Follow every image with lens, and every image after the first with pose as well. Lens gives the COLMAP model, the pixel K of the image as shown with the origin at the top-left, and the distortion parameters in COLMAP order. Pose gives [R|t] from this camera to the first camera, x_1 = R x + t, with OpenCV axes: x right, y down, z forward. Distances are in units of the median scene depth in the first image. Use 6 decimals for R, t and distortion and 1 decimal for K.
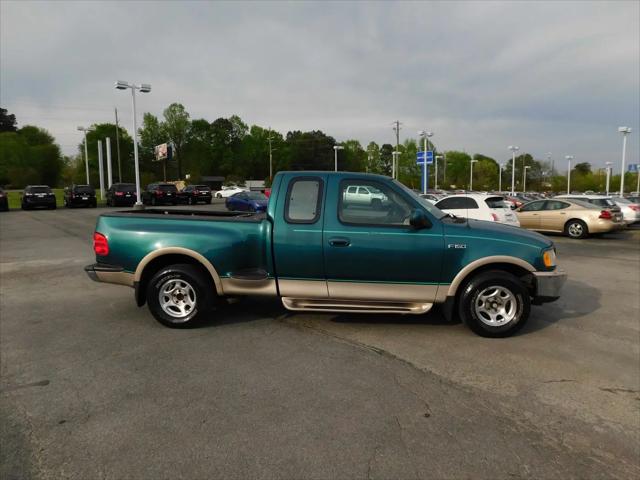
lens RADIAL K [[425.5, 0, 320.0], [0, 425.5, 238.6], [0, 0, 1]] dist [-0.072389, 0.059585]
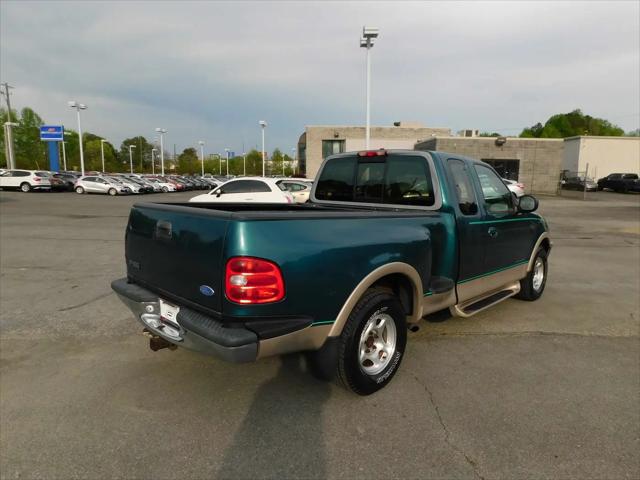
lens RADIAL K [[425.5, 0, 318.2], [0, 425.5, 238.5], [0, 0, 1]] dist [-0.072389, 0.059585]
pose [[0.649306, -0.097897, 0.754200, -0.033777], [0.066260, 0.995192, 0.072133, -0.002658], [-0.757635, 0.003137, 0.652671, 0.025949]]
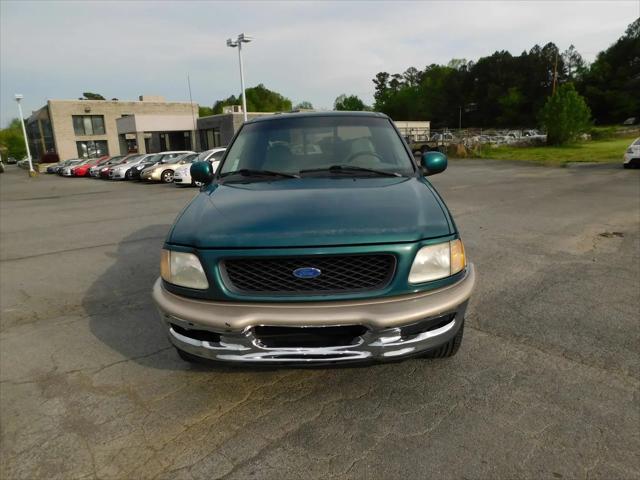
lens RADIAL K [[425.5, 0, 319.0], [0, 425.5, 239.3], [0, 0, 1]] dist [-0.072389, 0.059585]
pose [[0.000157, -0.217309, 0.976103, -0.113494], [0.147135, 0.965484, 0.214921, -0.007750], [-0.989116, 0.143585, 0.032125, 0.077394]]
